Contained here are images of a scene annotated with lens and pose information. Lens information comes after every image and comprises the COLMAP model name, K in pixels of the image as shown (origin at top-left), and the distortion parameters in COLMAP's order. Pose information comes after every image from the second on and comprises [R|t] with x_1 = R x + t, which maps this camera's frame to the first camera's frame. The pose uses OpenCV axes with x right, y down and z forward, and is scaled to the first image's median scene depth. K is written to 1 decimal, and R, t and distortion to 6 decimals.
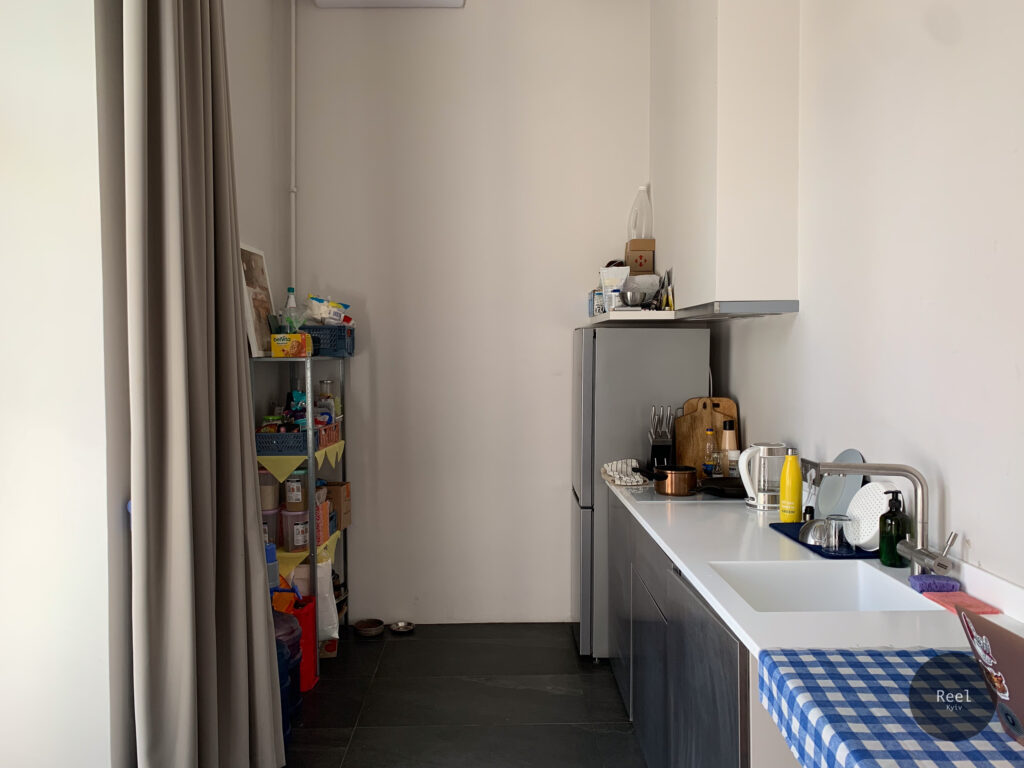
lens RADIAL K [[767.3, 0, 520.0], [0, 767.3, 384.8], [0, 0, 1]] dist [0.042768, -0.046299]
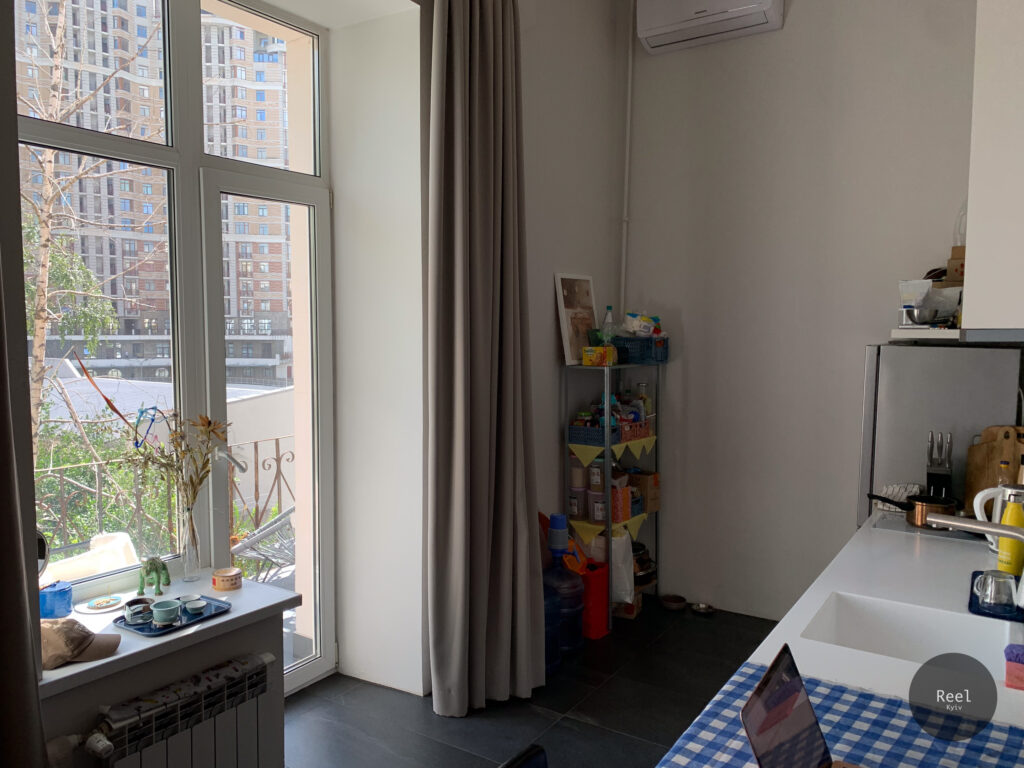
lens RADIAL K [[767.3, 0, 517.0], [0, 767.3, 384.7], [0, 0, 1]] dist [0.042768, -0.046299]
pose [[0.817178, 0.050461, -0.574173, 0.289590], [-0.033447, 0.998633, 0.040162, -0.048849], [0.575414, -0.013616, 0.817749, -0.063882]]
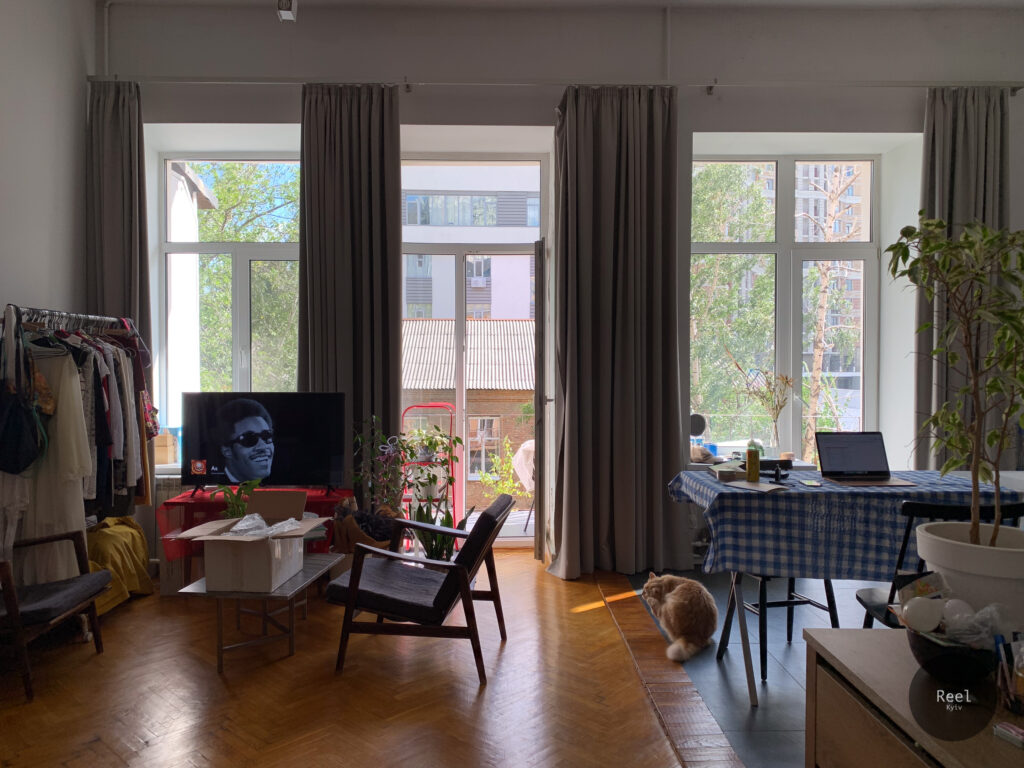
lens RADIAL K [[767.3, 0, 509.6], [0, 767.3, 375.6], [0, 0, 1]] dist [0.042768, -0.046299]
pose [[-0.024736, 0.020516, -0.999483, 1.259480], [-0.047228, 0.998649, 0.021668, 0.027951], [0.998578, 0.047740, -0.023733, -0.127725]]
